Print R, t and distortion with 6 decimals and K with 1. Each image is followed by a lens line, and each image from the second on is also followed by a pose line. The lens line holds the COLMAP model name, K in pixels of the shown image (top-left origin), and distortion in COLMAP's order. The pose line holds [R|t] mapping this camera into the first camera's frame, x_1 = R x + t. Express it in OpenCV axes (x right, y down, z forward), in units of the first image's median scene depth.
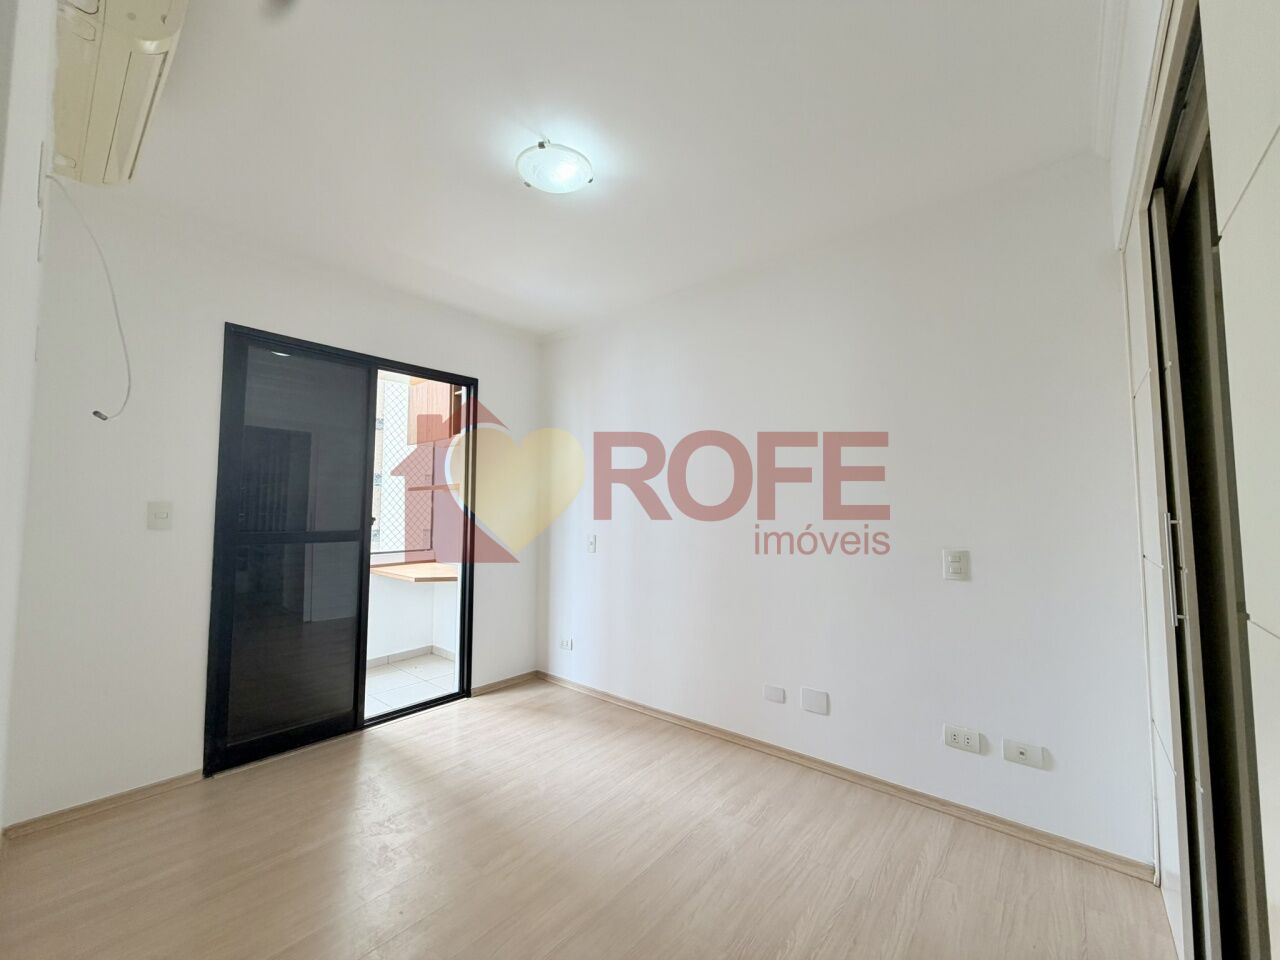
lens RADIAL K [[510.6, 0, 641.7], [0, 510.6, 478.6], [0, 0, 1]] dist [-0.000088, -0.000145]
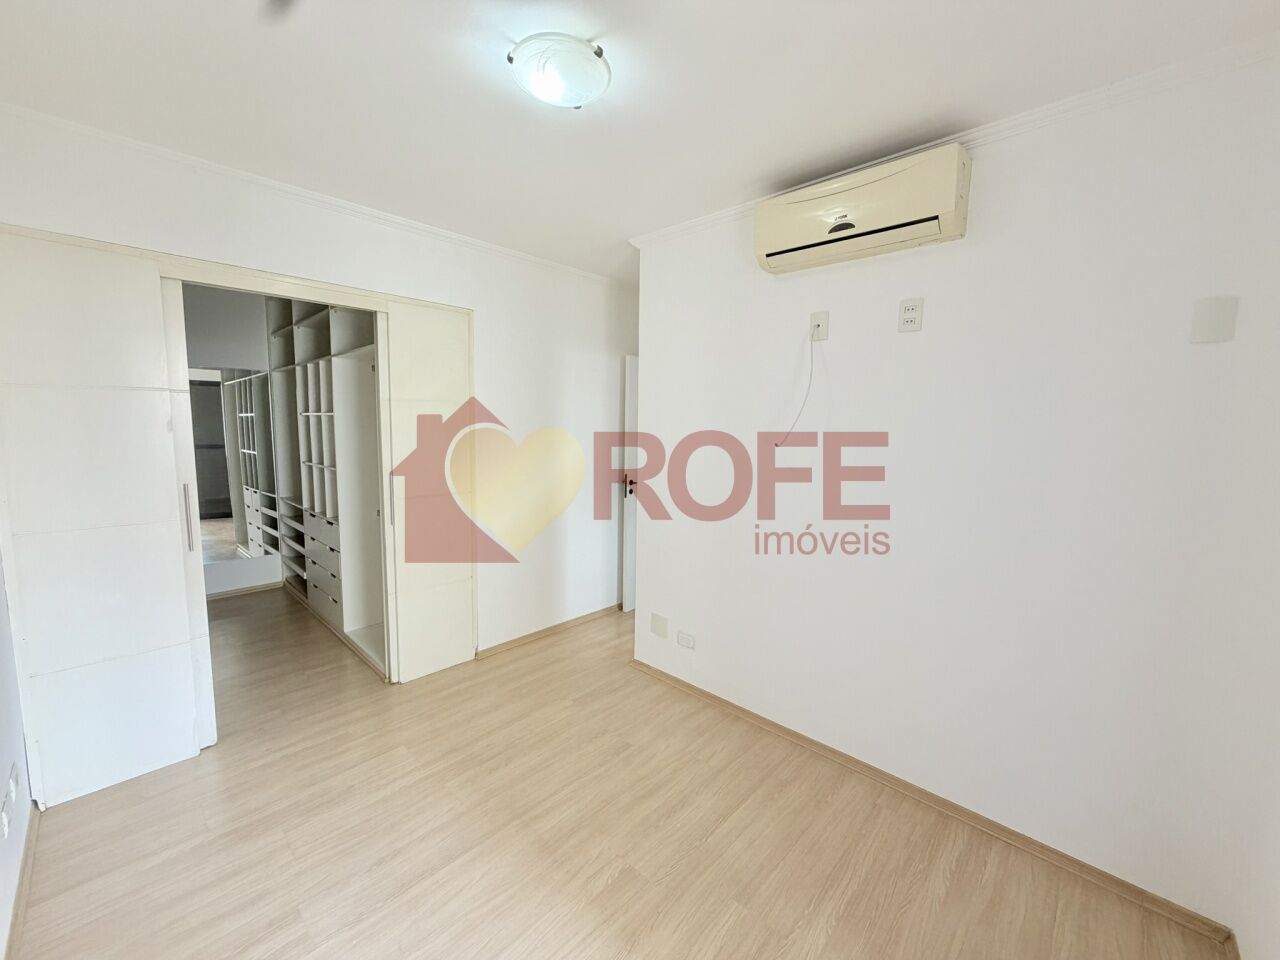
lens RADIAL K [[510.6, 0, 635.8], [0, 510.6, 484.9], [0, 0, 1]] dist [-0.000088, -0.000145]
pose [[-0.997751, -0.022515, 0.063139, -0.373346], [-0.019619, 0.998744, 0.046107, -0.026795], [-0.064098, 0.044765, -0.996939, 1.921140]]
